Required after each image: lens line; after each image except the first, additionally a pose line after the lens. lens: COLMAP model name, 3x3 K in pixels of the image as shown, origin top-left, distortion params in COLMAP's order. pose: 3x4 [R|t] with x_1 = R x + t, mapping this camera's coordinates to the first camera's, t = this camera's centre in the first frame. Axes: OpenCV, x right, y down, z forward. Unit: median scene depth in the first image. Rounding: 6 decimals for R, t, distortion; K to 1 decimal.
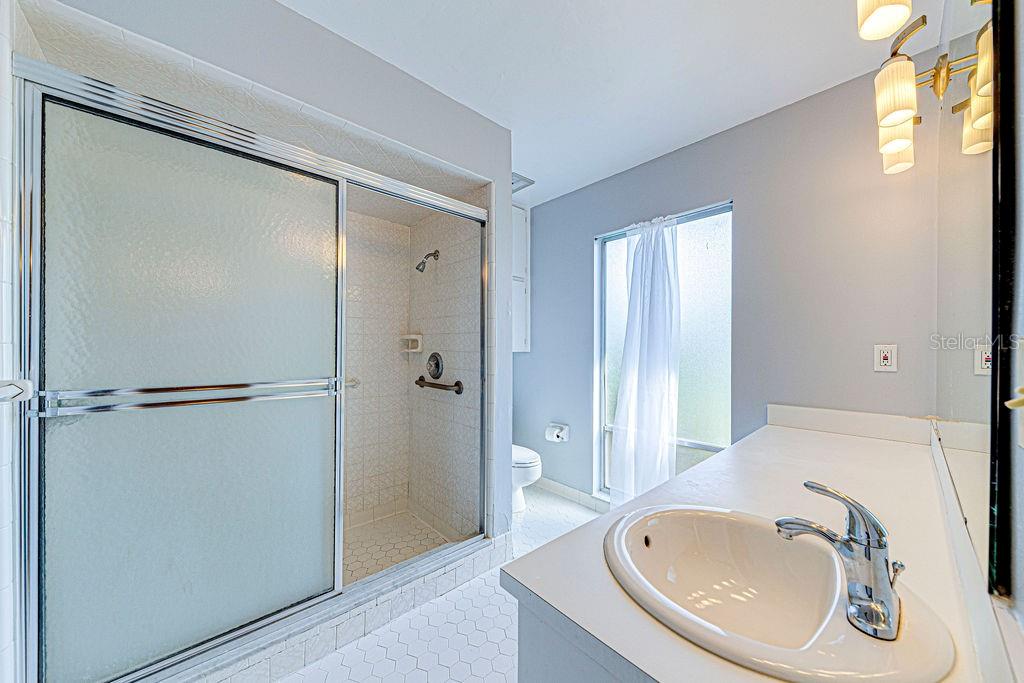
lens RADIAL K [[352.9, 0, 513.4], [0, 352.9, 345.8], [0, 0, 1]] dist [0.006126, -0.000552]
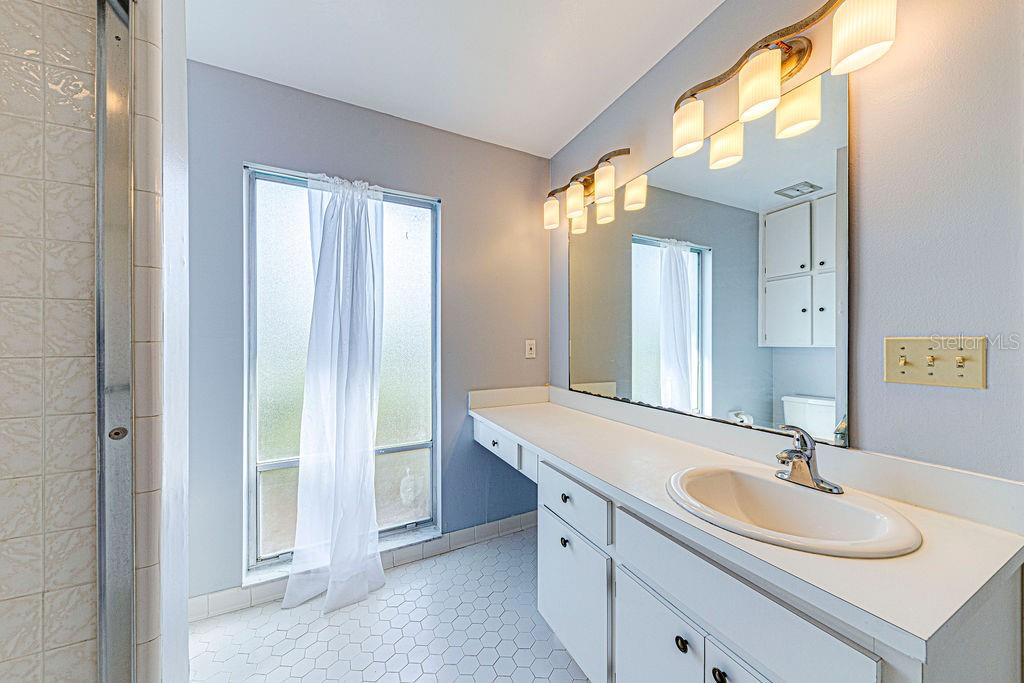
lens RADIAL K [[352.9, 0, 514.9], [0, 352.9, 343.6], [0, 0, 1]] dist [0.006126, -0.000552]
pose [[0.257494, -0.005637, 0.966263, -0.283813], [0.001214, 0.999984, 0.005510, 0.002471], [-0.966279, -0.000246, 0.257497, 0.449339]]
